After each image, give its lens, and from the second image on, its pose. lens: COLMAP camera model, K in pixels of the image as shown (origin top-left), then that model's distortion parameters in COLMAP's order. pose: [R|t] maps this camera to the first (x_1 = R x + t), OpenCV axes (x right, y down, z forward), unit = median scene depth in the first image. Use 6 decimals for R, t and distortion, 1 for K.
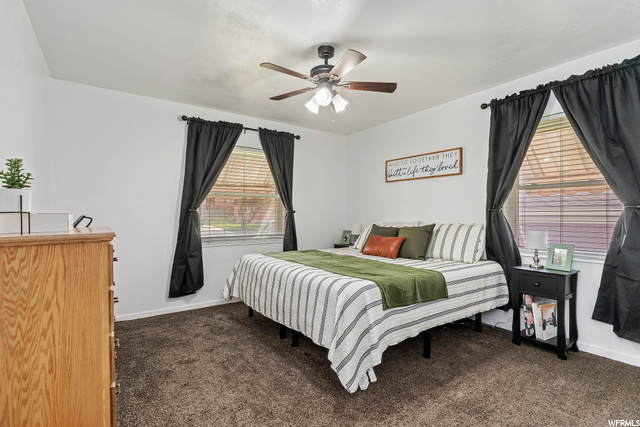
lens RADIAL K [[309.3, 0, 319.9], [0, 309.3, 215.6], [0, 0, 1]] dist [0.000673, 0.000946]
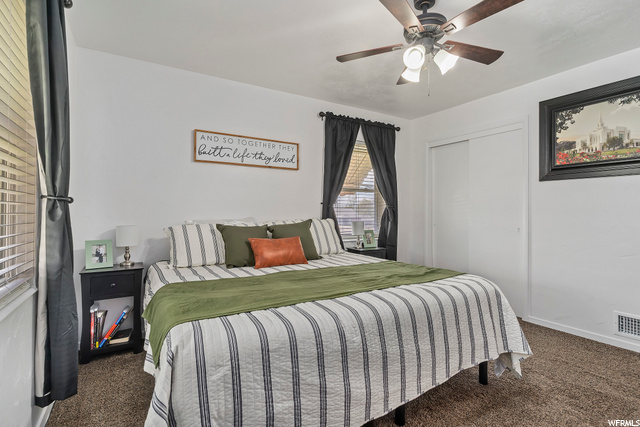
lens RADIAL K [[309.3, 0, 320.0], [0, 309.3, 210.0], [0, 0, 1]] dist [0.000673, 0.000946]
pose [[0.052176, -0.001778, 0.998636, -0.513994], [-0.000748, 0.999998, 0.001820, -0.003791], [-0.998638, -0.000842, 0.052175, 0.807460]]
